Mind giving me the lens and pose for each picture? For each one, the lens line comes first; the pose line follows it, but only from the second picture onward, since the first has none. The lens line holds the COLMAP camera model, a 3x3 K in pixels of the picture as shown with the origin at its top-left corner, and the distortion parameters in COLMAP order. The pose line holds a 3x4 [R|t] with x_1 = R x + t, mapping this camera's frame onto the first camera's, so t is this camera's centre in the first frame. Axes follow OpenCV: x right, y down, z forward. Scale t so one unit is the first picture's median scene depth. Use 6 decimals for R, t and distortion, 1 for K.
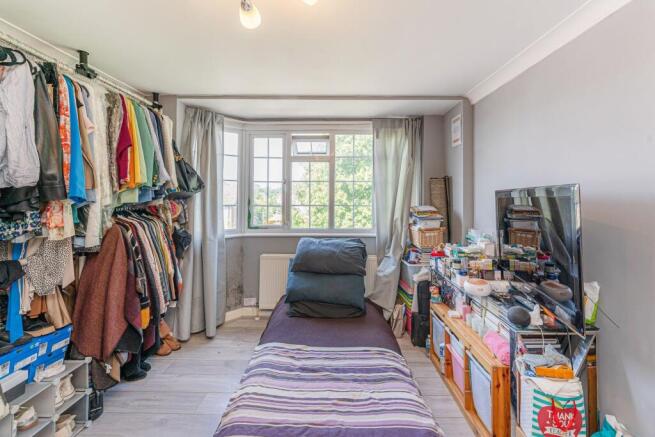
lens RADIAL K [[273.9, 0, 332.1], [0, 273.9, 199.5], [0, 0, 1]] dist [-0.001244, -0.000336]
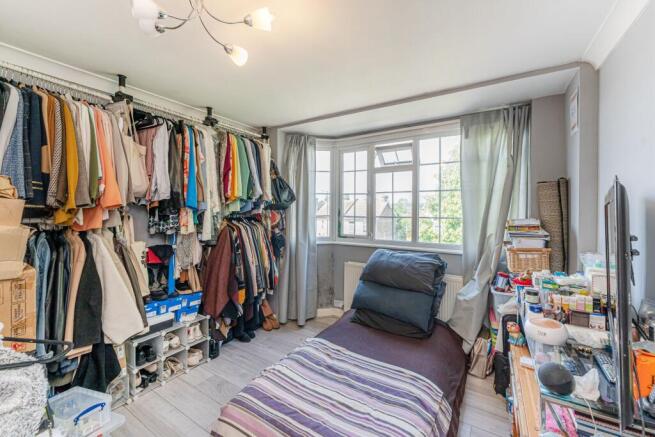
lens RADIAL K [[271.9, 0, 327.5], [0, 271.9, 218.5], [0, 0, 1]] dist [-0.000263, -0.000147]
pose [[0.847679, 0.018726, -0.530178, 0.305110], [-0.009327, 0.999748, 0.020398, 0.012712], [0.530427, -0.012346, 0.847641, 0.072268]]
